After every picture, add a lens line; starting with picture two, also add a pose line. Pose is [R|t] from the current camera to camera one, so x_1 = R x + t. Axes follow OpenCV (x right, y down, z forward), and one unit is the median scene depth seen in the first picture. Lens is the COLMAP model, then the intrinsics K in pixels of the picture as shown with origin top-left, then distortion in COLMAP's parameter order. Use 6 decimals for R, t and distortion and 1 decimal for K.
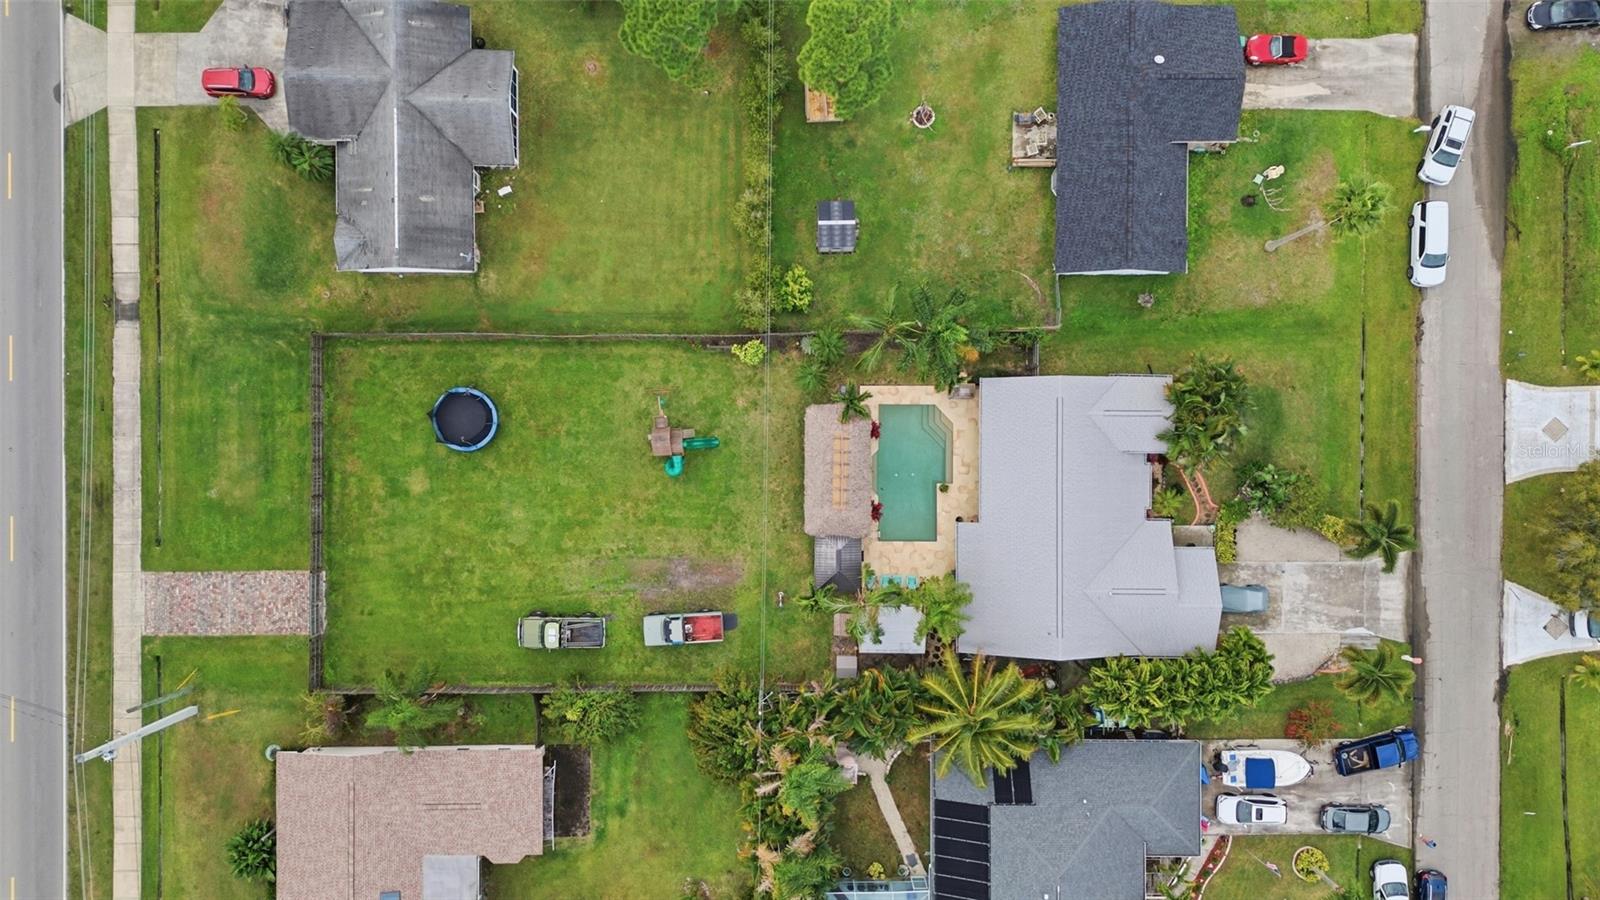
lens RADIAL K [[1140.2, 0, 796.1], [0, 1140.2, 458.3], [0, 0, 1]] dist [0.067141, -0.062827]
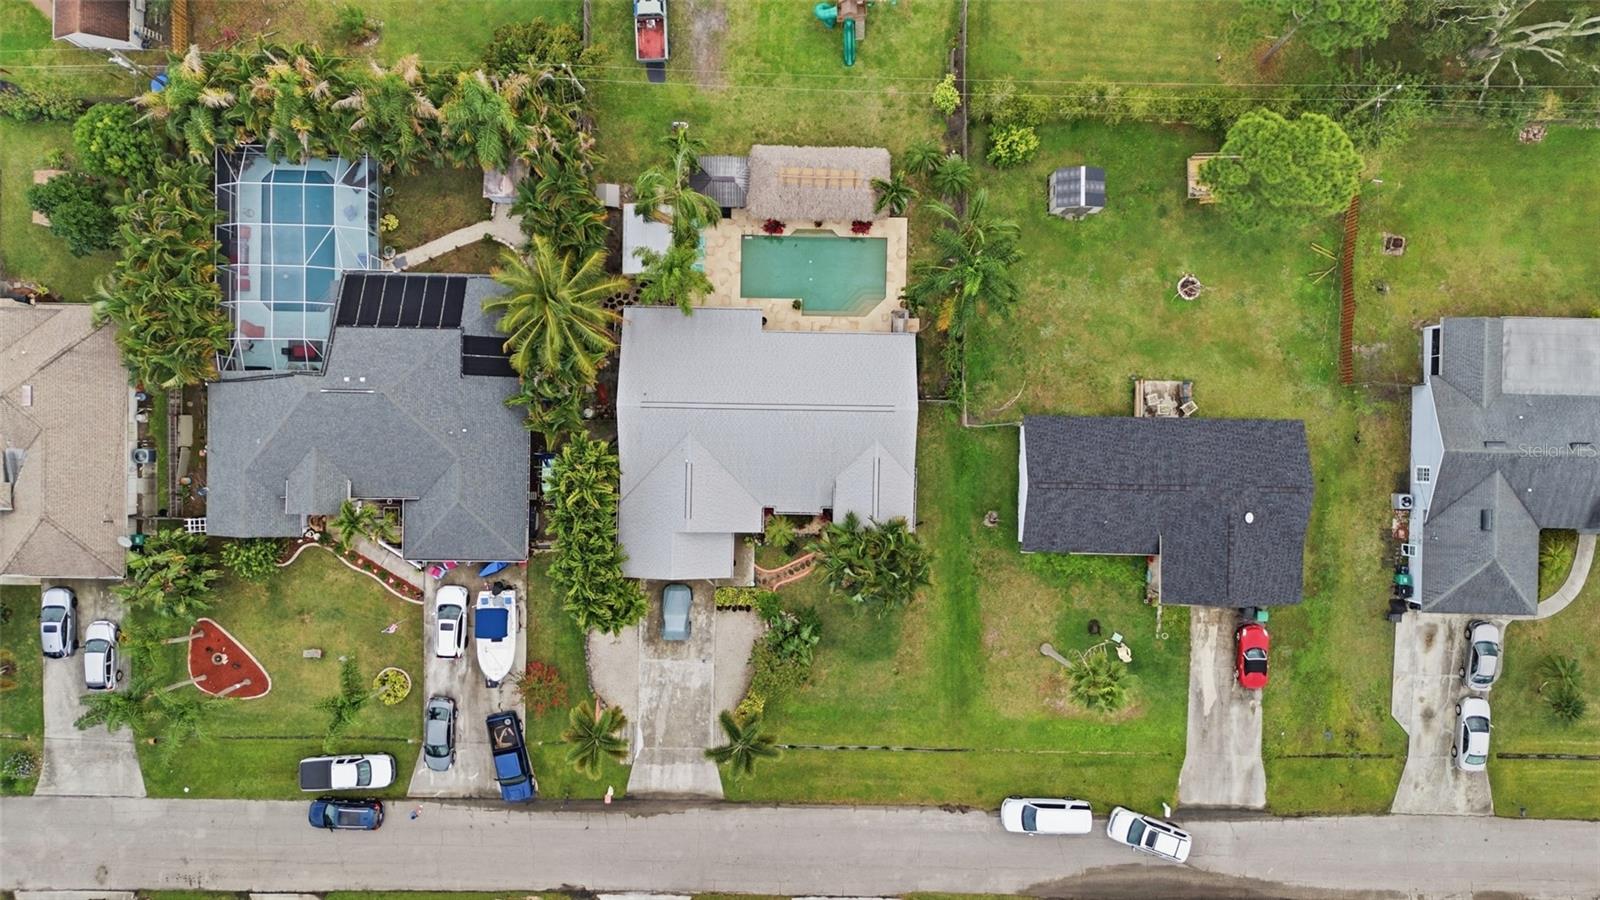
lens RADIAL K [[1141.8, 0, 800.0], [0, 1141.8, 450.0], [0, 0, 1]] dist [0.127275, -0.238753]
pose [[-0.014536, 0.999894, -0.001224, 0.251529], [-0.999647, -0.014560, -0.022220, 0.043393], [-0.022235, 0.000901, 0.999752, 0.052287]]
